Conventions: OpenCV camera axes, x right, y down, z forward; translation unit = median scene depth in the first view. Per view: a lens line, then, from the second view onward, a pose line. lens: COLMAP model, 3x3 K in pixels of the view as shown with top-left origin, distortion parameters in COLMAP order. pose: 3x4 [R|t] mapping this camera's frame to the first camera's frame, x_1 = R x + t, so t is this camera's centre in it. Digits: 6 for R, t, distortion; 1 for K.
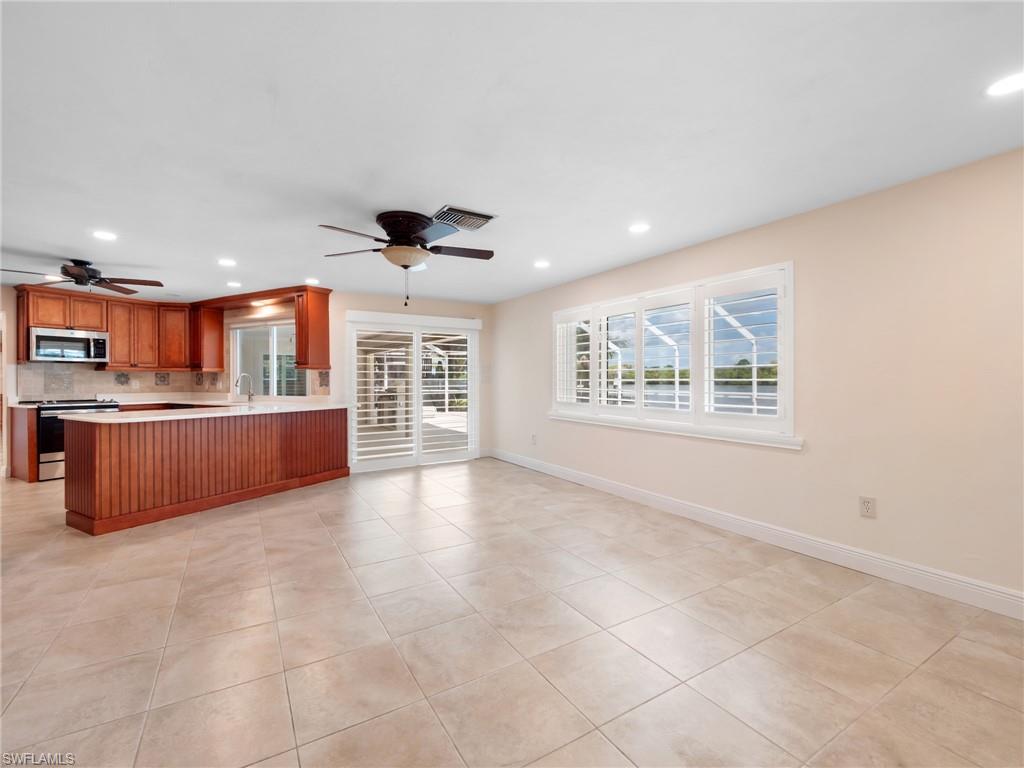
lens RADIAL K [[444.0, 0, 504.9], [0, 444.0, 383.8], [0, 0, 1]] dist [-0.015016, -0.000316]
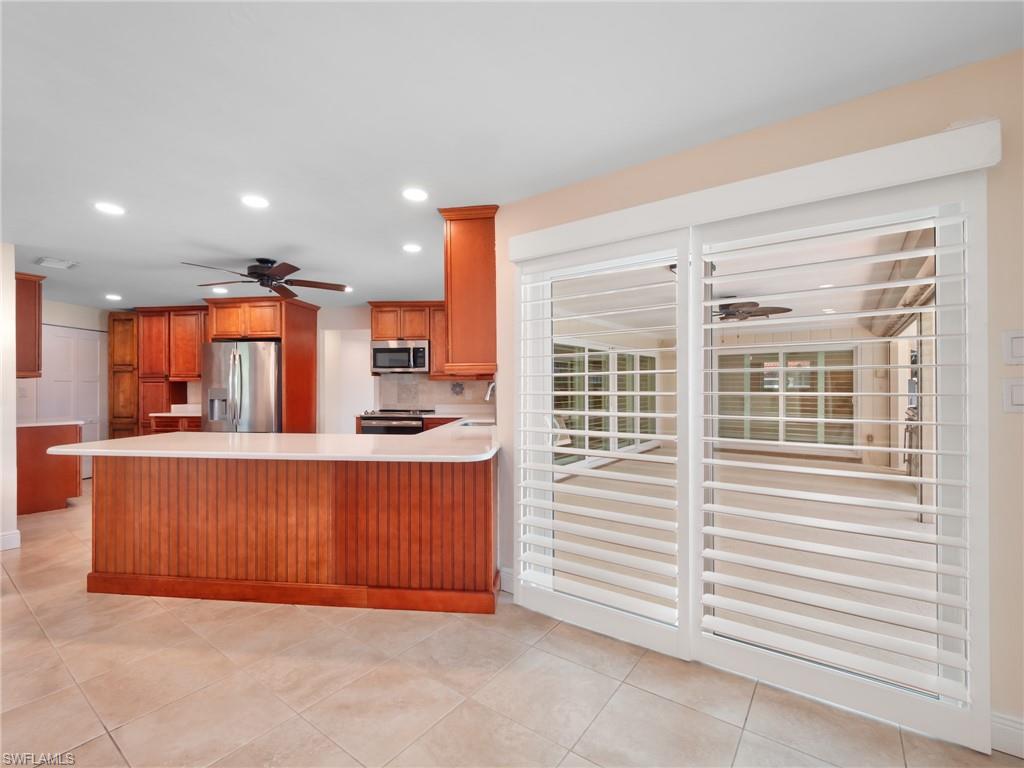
lens RADIAL K [[455.0, 0, 507.9], [0, 455.0, 386.0], [0, 0, 1]] dist [0.001099, -0.006484]
pose [[0.382684, -0.003061, -0.923874, 0.065452], [-0.004446, 0.999977, -0.005154, -0.014250], [0.923869, 0.006080, 0.382661, 0.803710]]
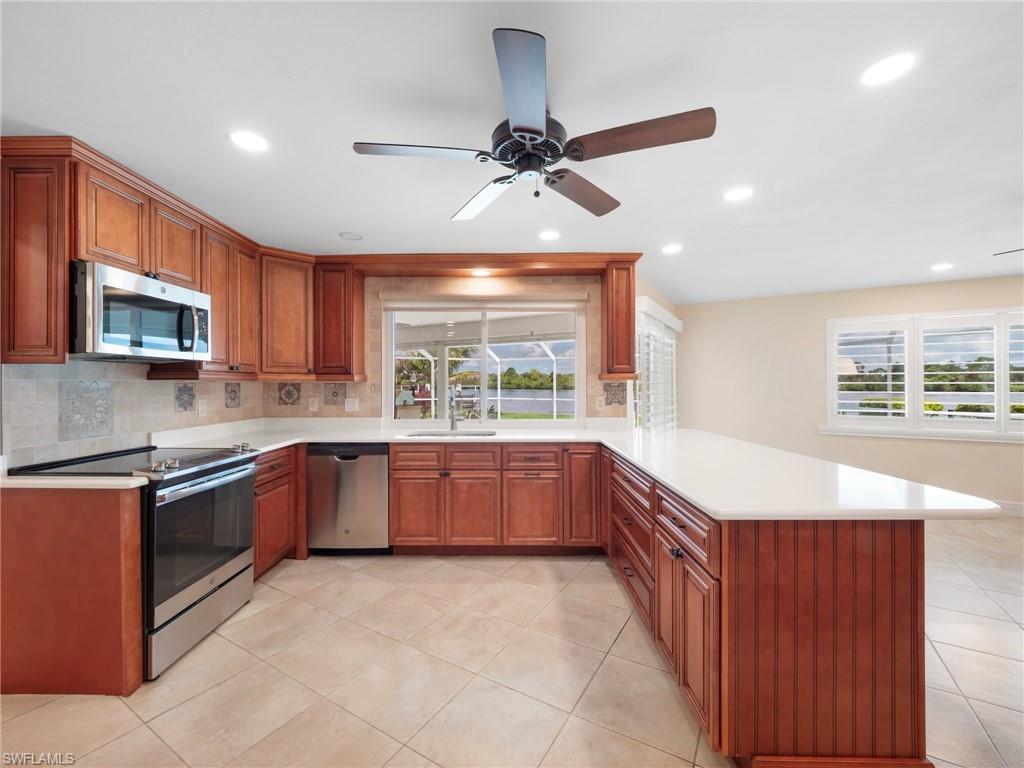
lens RADIAL K [[414.3, 0, 512.0], [0, 414.3, 384.0], [0, 0, 1]] dist [-0.045086, -0.000044]
pose [[0.879639, -0.002195, 0.475637, -0.846759], [0.005927, 0.999962, -0.006347, -0.022356], [-0.475605, 0.008402, 0.879619, 0.500800]]
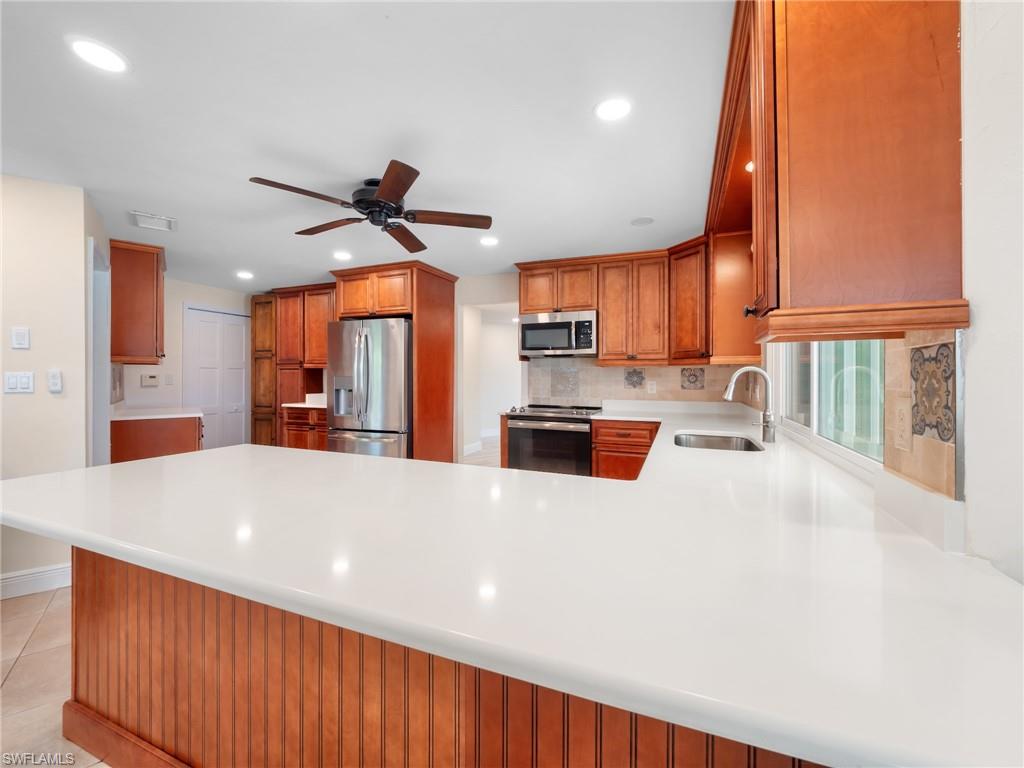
lens RADIAL K [[431.1, 0, 508.5], [0, 431.1, 376.5], [0, 0, 1]] dist [0.001014, -0.004211]
pose [[0.107204, 0.002269, -0.994234, -0.262111], [-0.008573, 0.999962, 0.001358, -0.014604], [0.994200, 0.008378, 0.107220, 0.813306]]
